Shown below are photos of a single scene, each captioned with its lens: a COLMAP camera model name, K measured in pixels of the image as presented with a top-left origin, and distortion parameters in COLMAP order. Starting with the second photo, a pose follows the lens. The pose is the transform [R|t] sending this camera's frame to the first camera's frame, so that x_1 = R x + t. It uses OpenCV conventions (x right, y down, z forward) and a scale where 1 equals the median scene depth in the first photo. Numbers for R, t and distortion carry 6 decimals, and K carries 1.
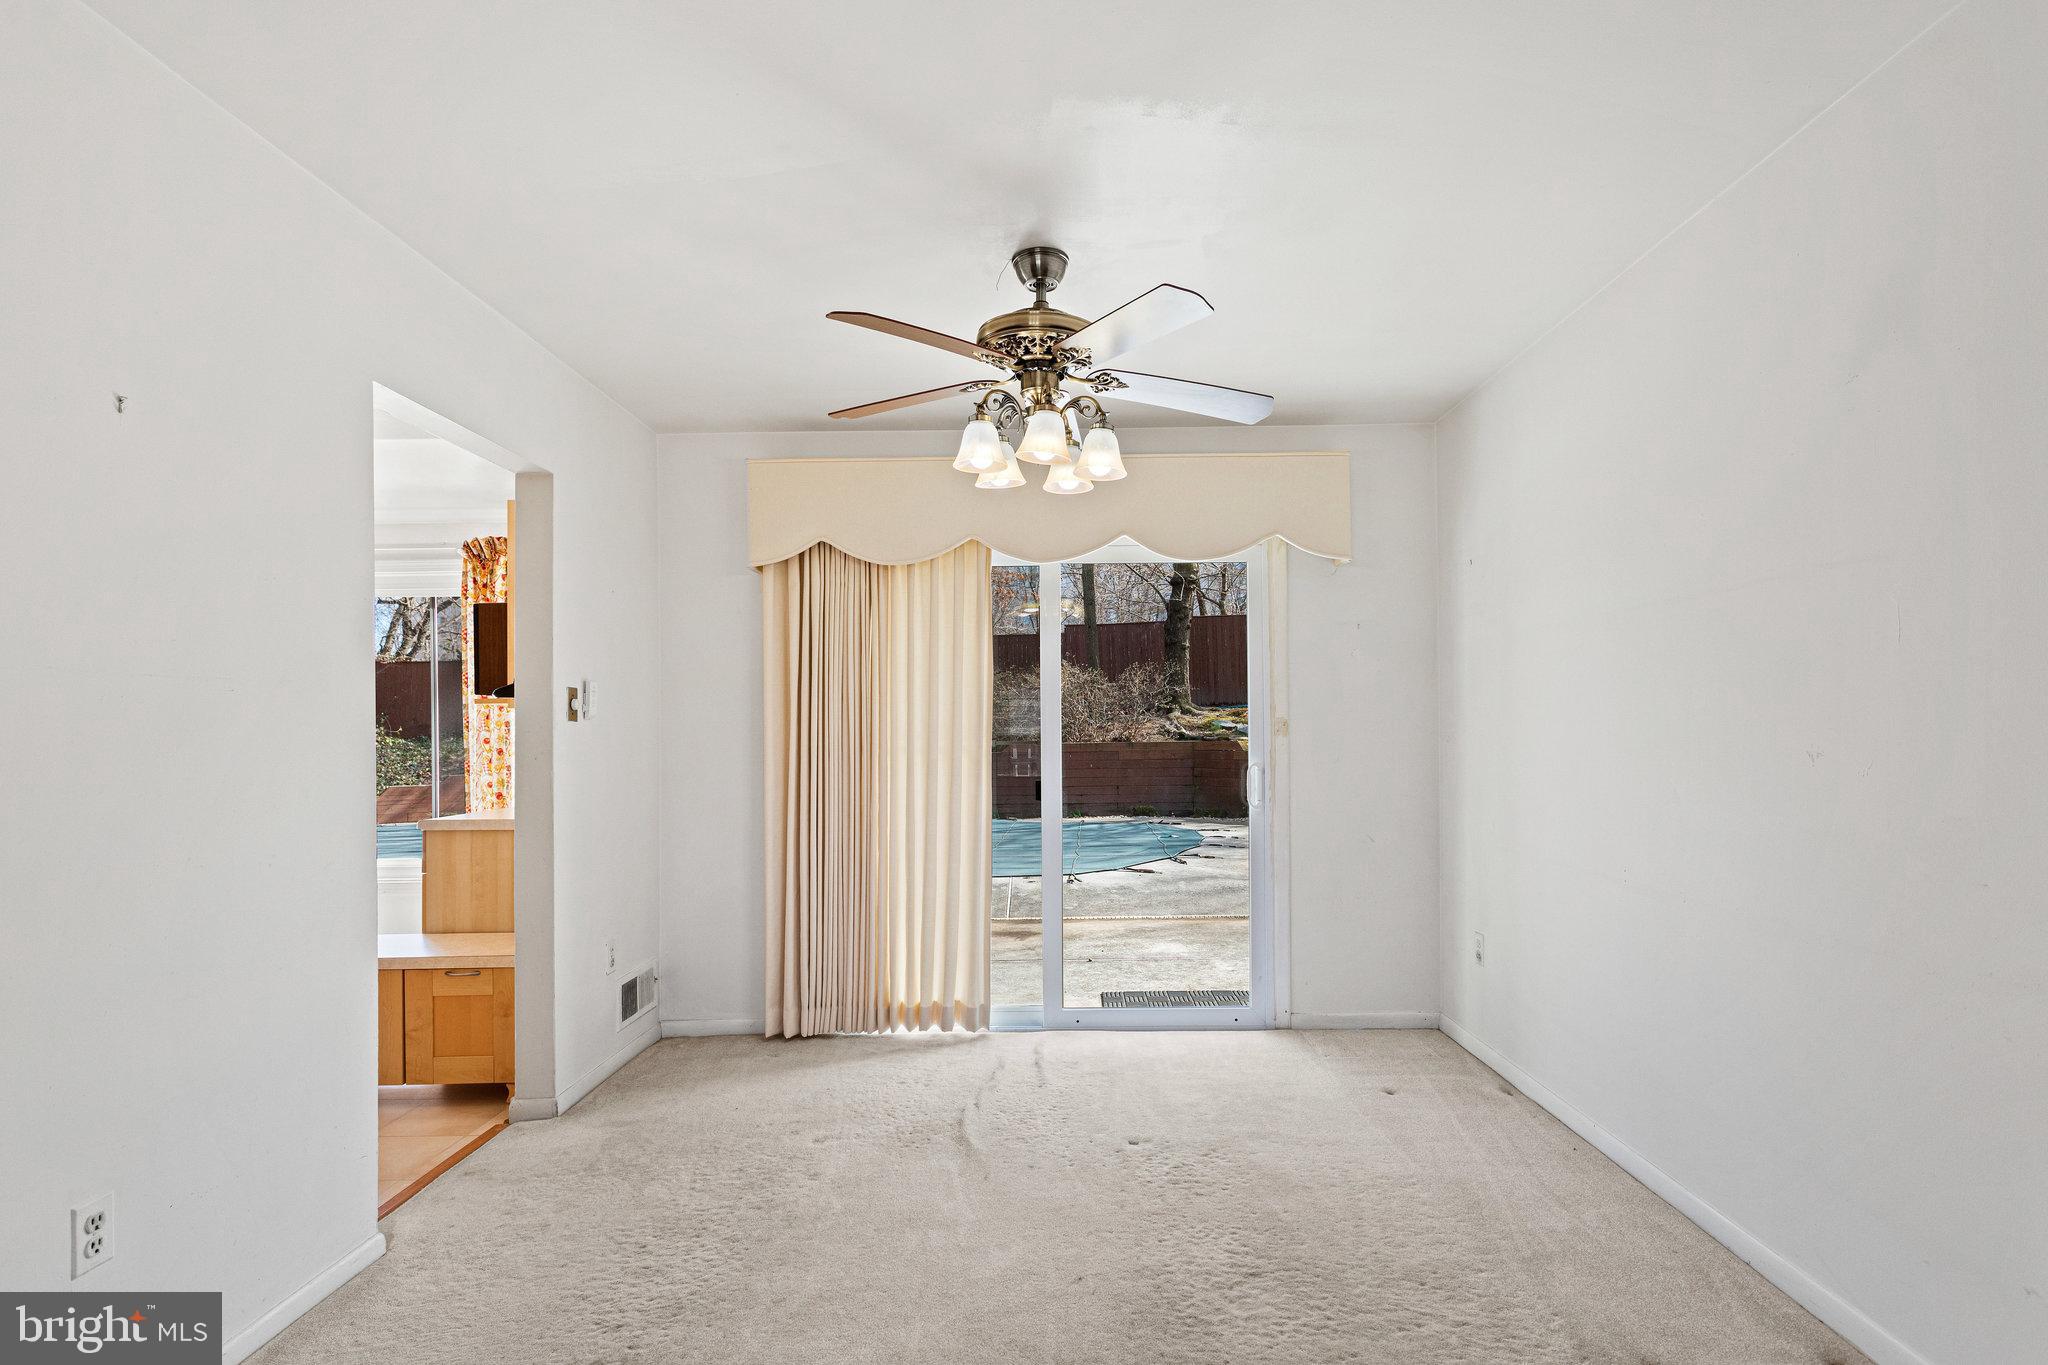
lens RADIAL K [[970.5, 0, 1031.2], [0, 970.5, 730.3], [0, 0, 1]] dist [0.008950, 0.000207]
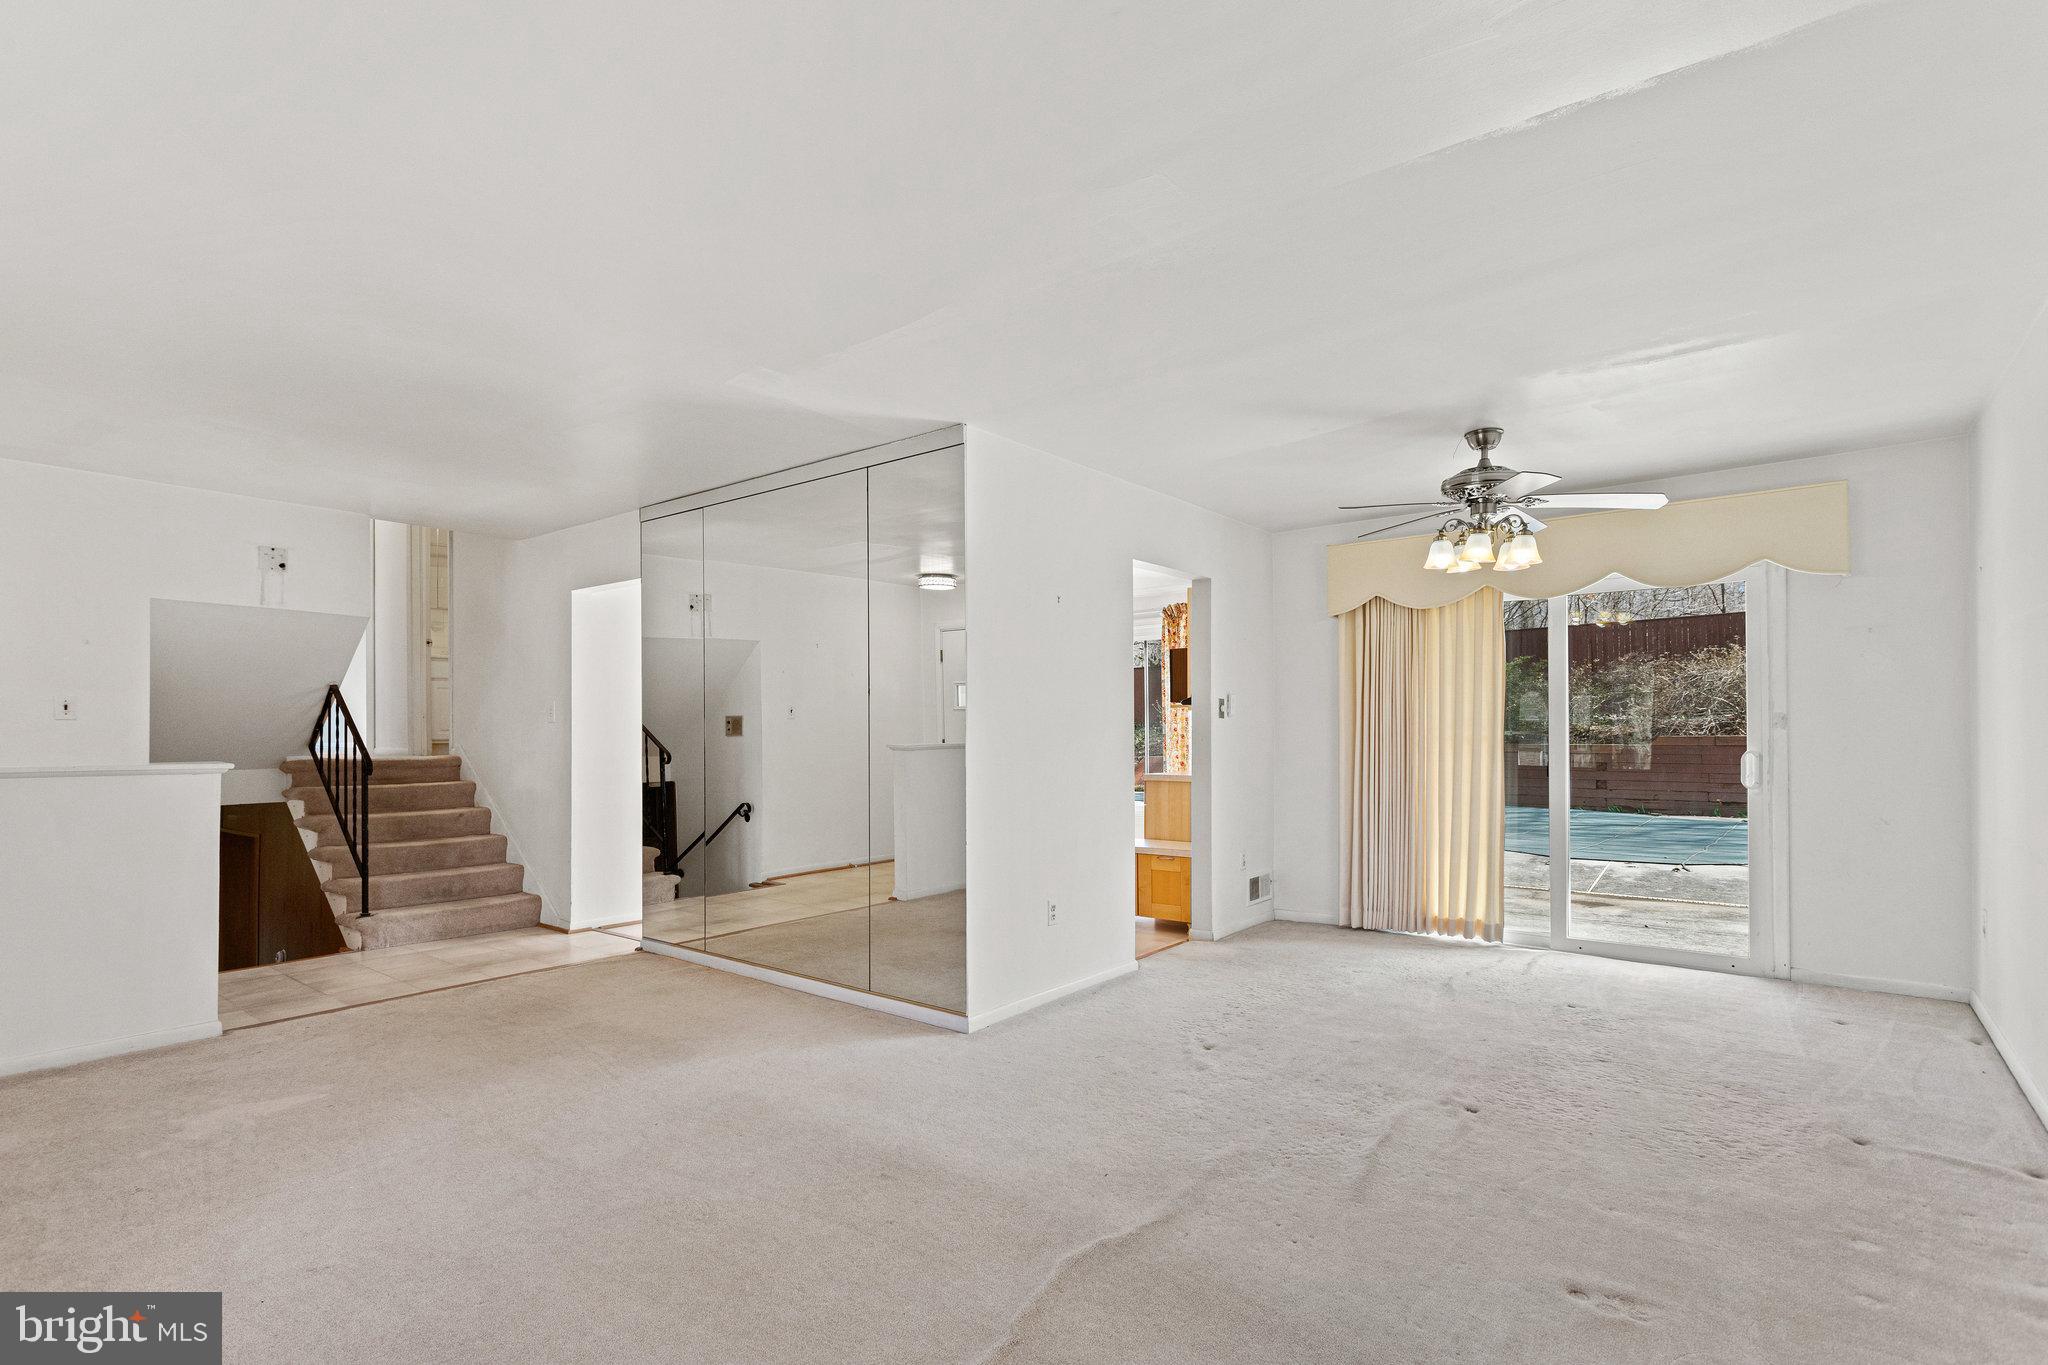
lens RADIAL K [[970.5, 0, 1031.2], [0, 970.5, 730.3], [0, 0, 1]] dist [0.008950, 0.000207]
pose [[0.797424, 0.004899, -0.603400, 0.257815], [0.000652, 0.999959, 0.008981, -0.003316], [0.603419, -0.007555, 0.797388, -0.498642]]
